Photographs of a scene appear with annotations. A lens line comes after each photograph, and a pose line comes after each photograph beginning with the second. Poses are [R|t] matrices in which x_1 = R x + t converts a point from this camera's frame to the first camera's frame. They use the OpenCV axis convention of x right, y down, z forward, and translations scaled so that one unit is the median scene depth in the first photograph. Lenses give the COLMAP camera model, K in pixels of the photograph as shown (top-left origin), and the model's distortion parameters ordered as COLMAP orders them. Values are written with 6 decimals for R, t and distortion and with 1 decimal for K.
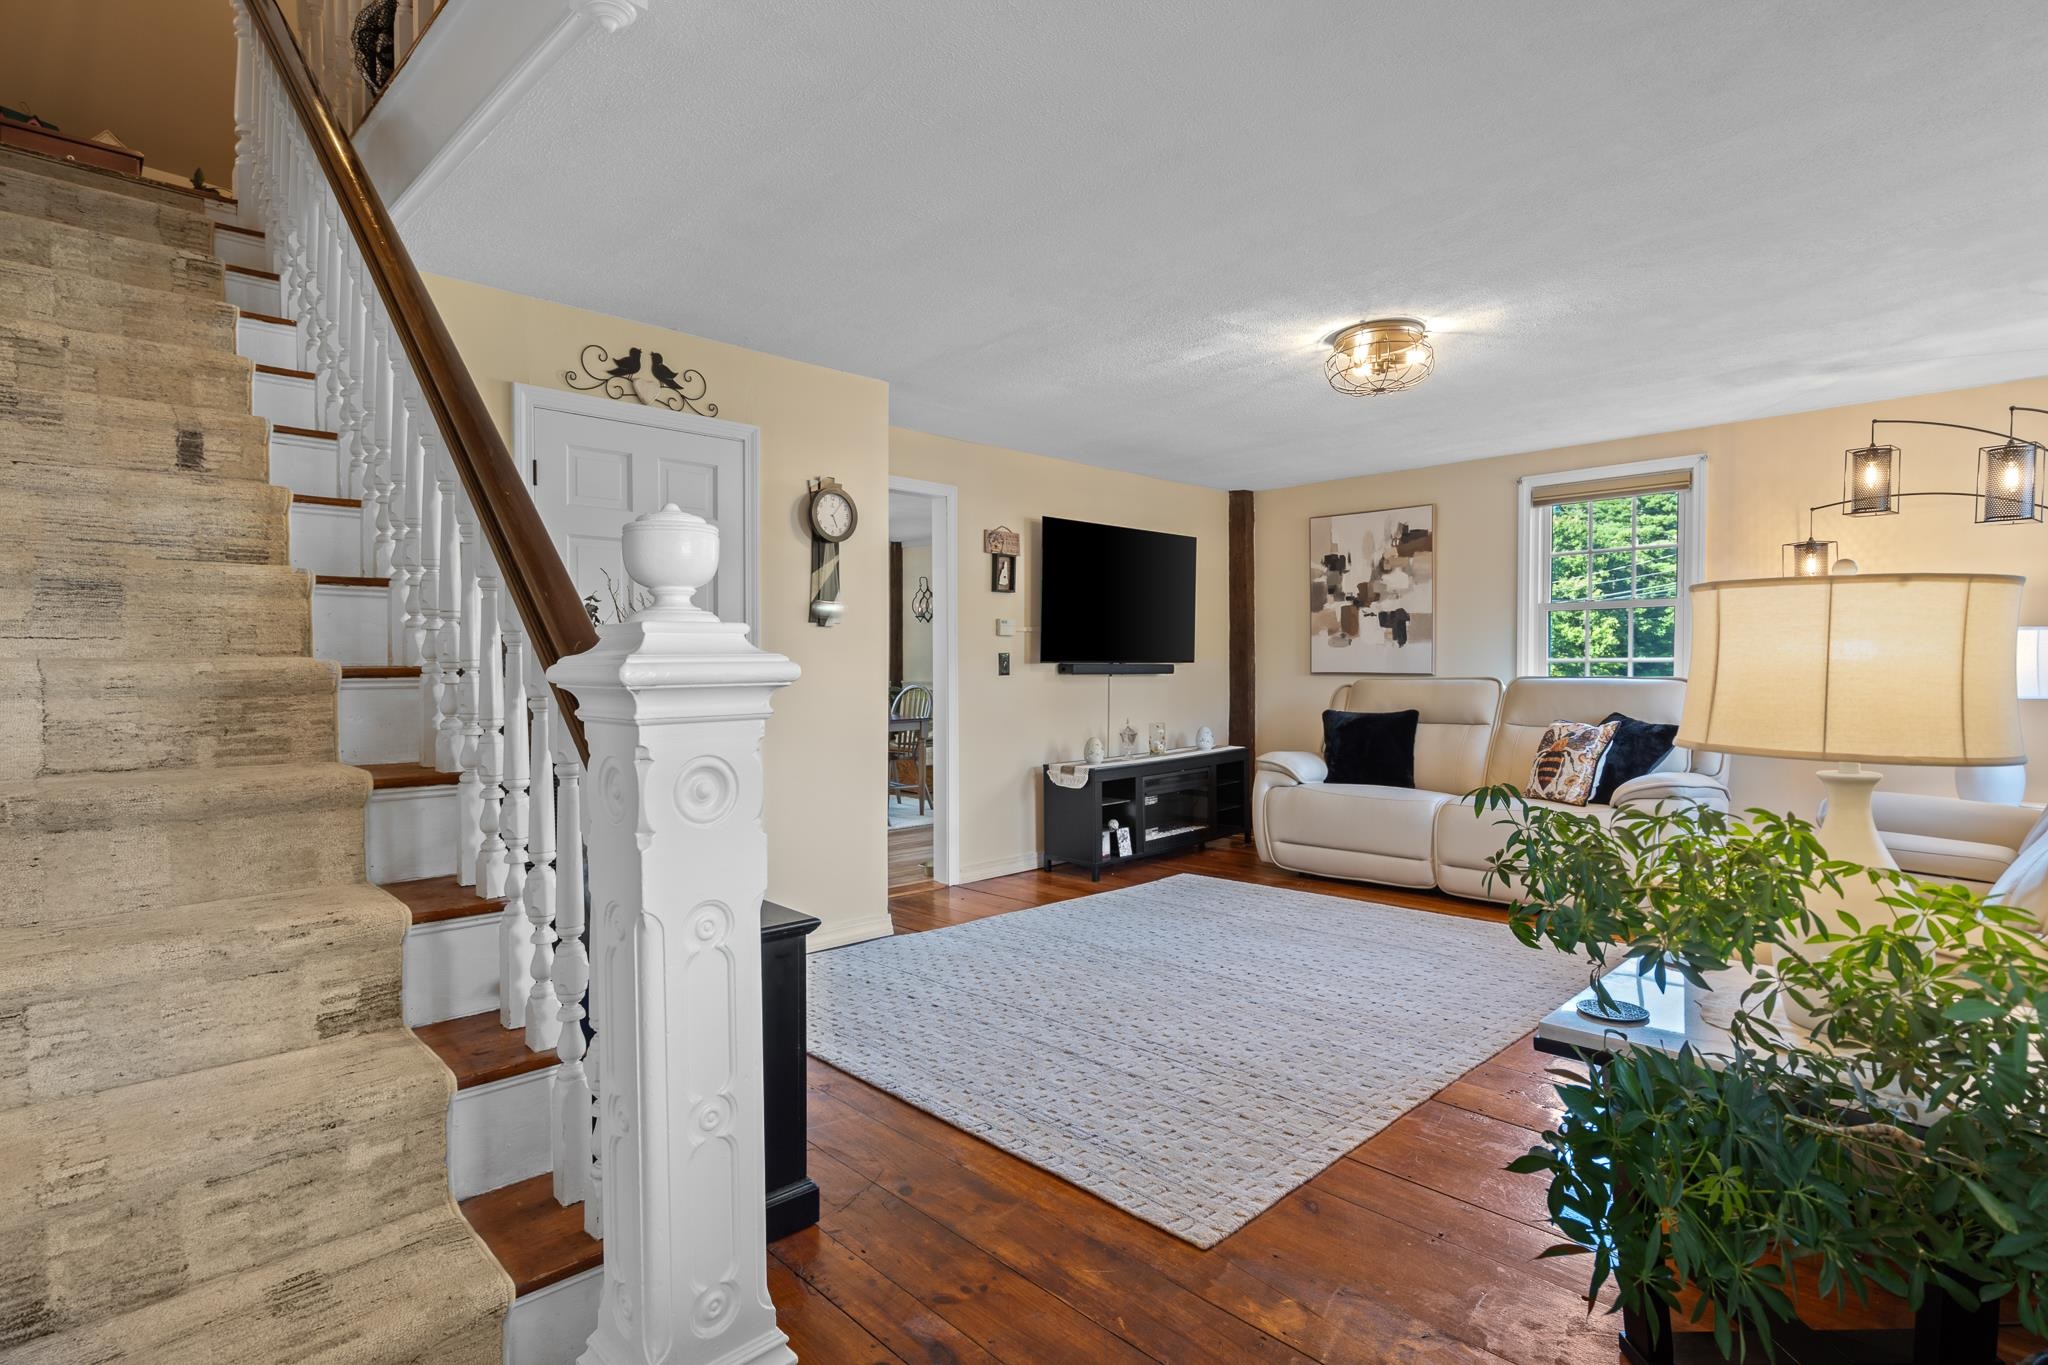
lens RADIAL K [[1028.6, 0, 1028.3], [0, 1028.6, 688.5], [0, 0, 1]] dist [0.001435, 0.000206]
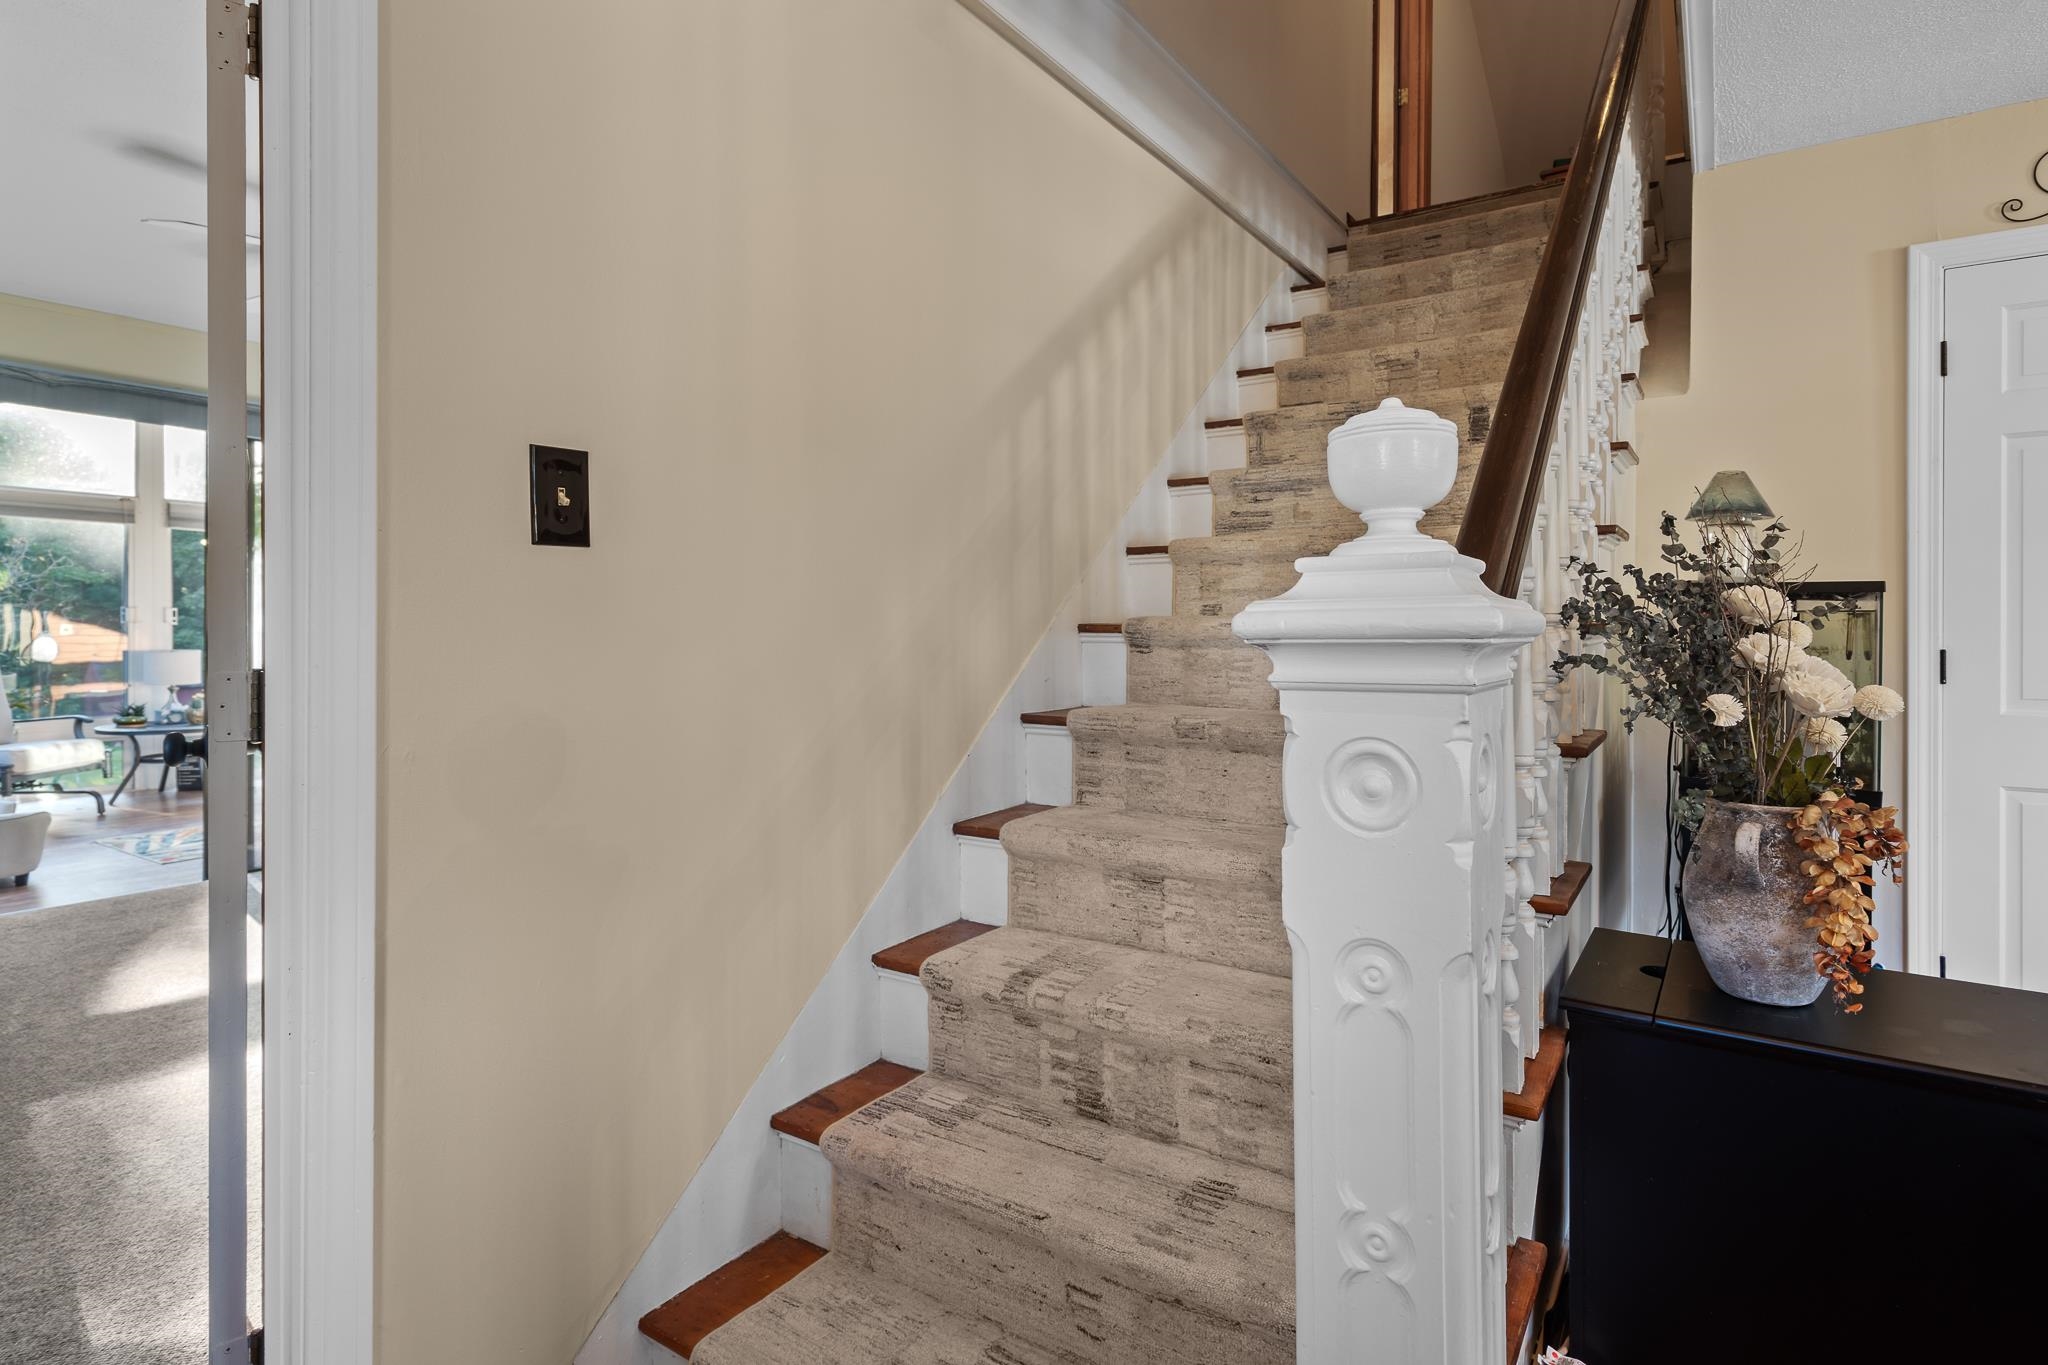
lens RADIAL K [[1063.9, 0, 1021.4], [0, 1063.9, 629.1], [0, 0, 1]] dist [0.000457, 0.000998]
pose [[0.204450, 0.002188, -0.978875, 0.345219], [-0.021716, 0.999762, -0.002301, -0.004651], [0.978636, 0.021728, 0.204448, 0.557290]]
